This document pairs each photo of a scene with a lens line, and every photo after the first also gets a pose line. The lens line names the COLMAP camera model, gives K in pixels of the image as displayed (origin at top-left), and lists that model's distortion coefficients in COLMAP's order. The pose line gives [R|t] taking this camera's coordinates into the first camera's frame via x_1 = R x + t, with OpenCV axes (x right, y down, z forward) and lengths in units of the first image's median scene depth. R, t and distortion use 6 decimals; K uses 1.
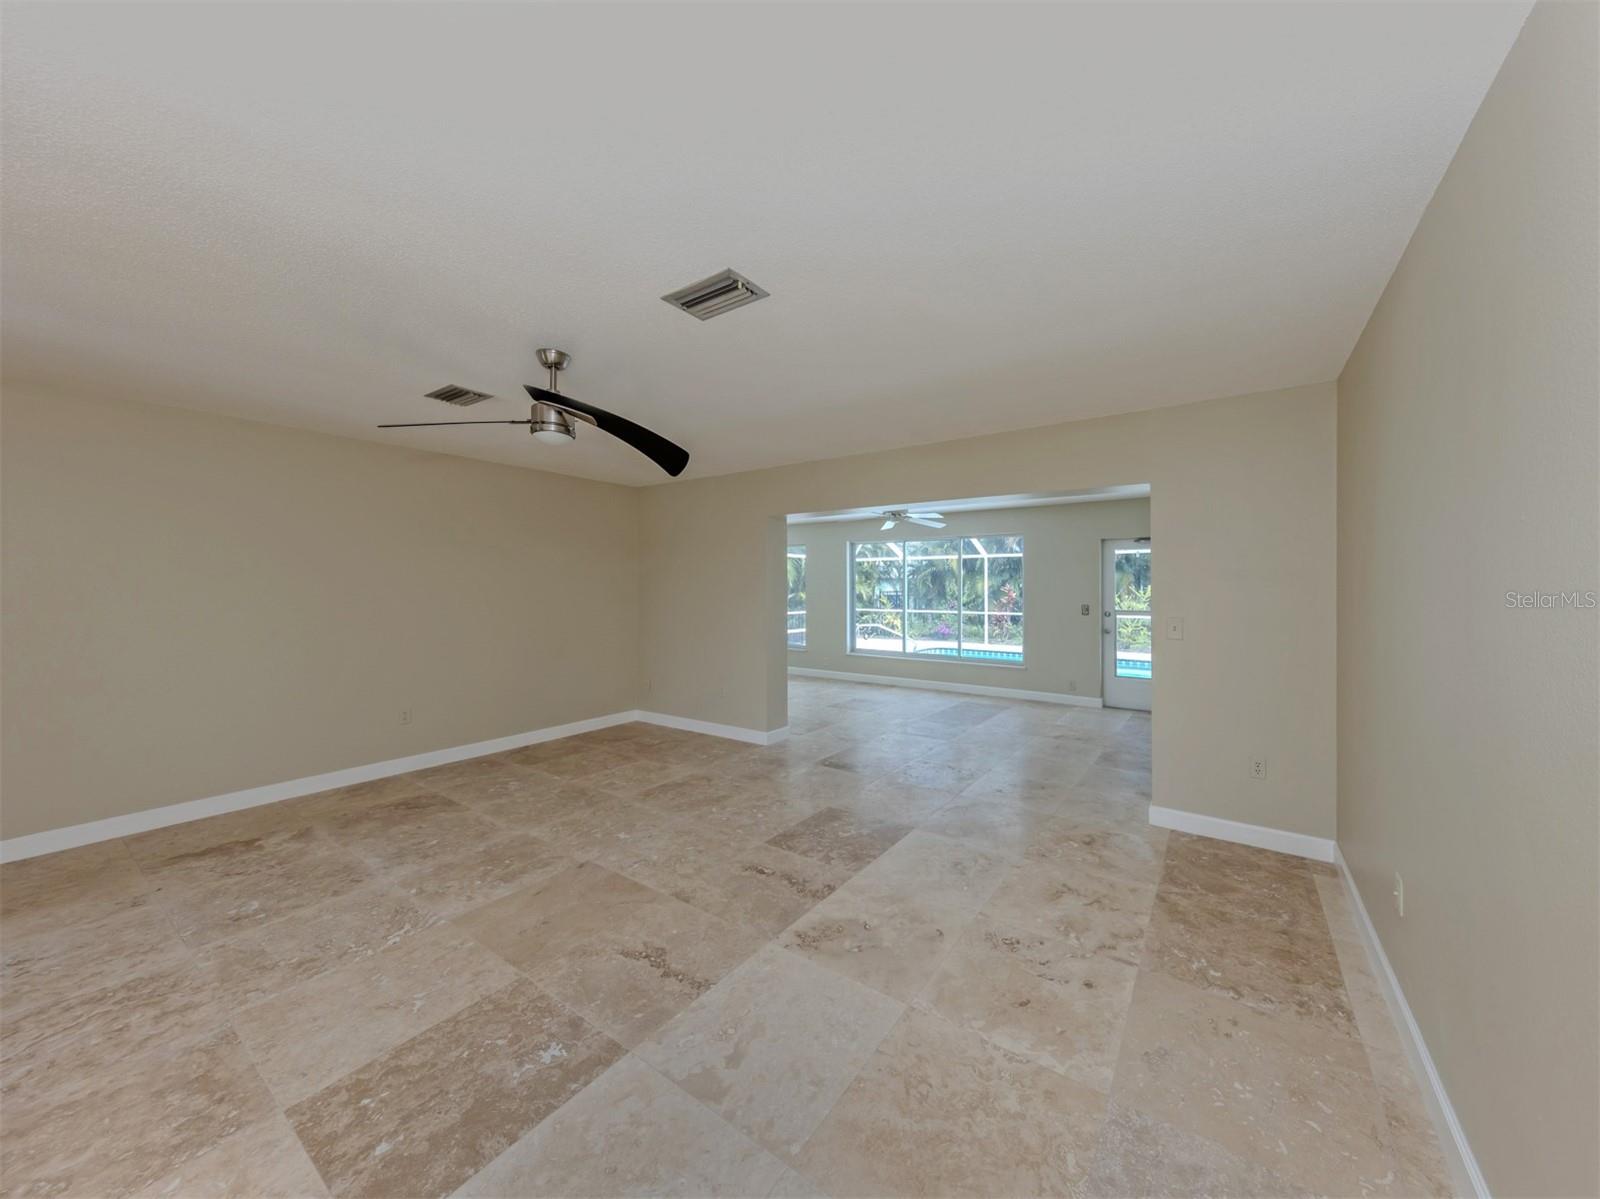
lens RADIAL K [[588.9, 0, 861.4], [0, 588.9, 585.0], [0, 0, 1]] dist [0.002890, 0.000531]
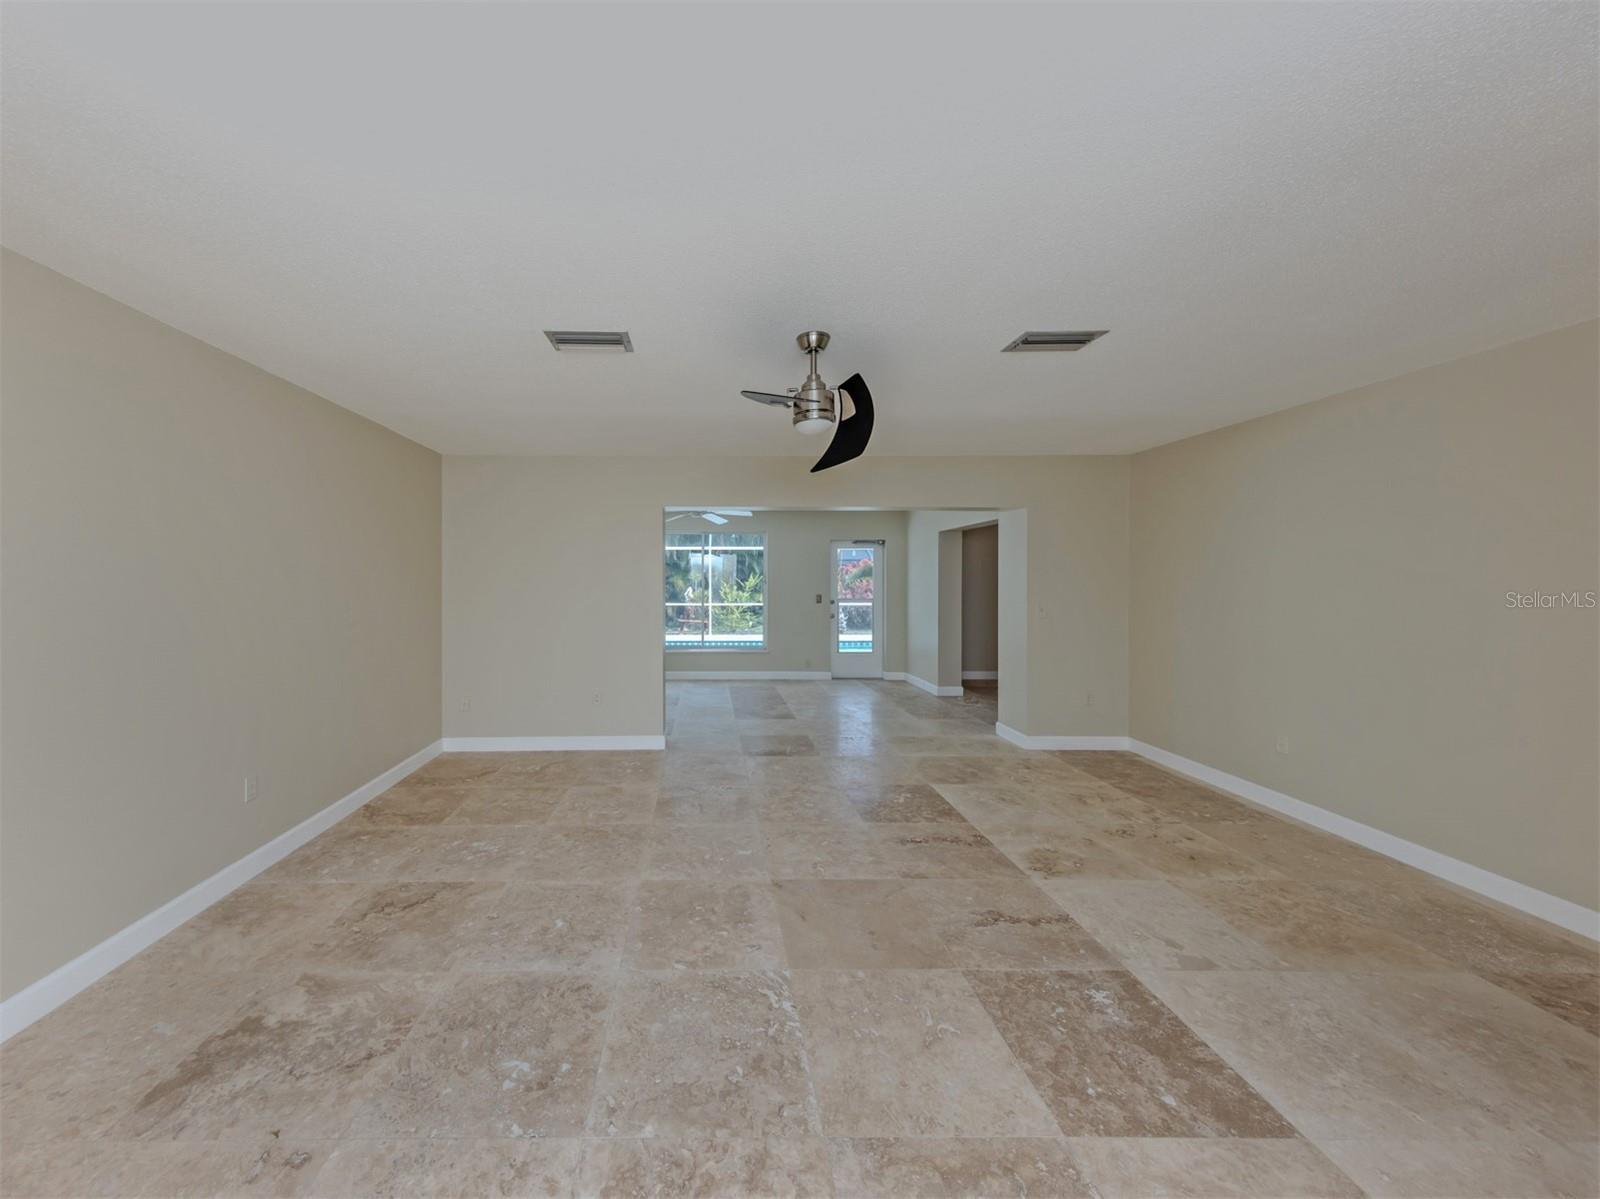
lens RADIAL K [[588.9, 0, 718.9], [0, 588.9, 577.4], [0, 0, 1]] dist [0.002890, 0.000531]
pose [[0.829598, -0.000962, 0.558360, -1.138674], [-0.000179, 0.999998, 0.001989, -0.013589], [-0.558361, -0.001750, 0.829596, 0.298202]]
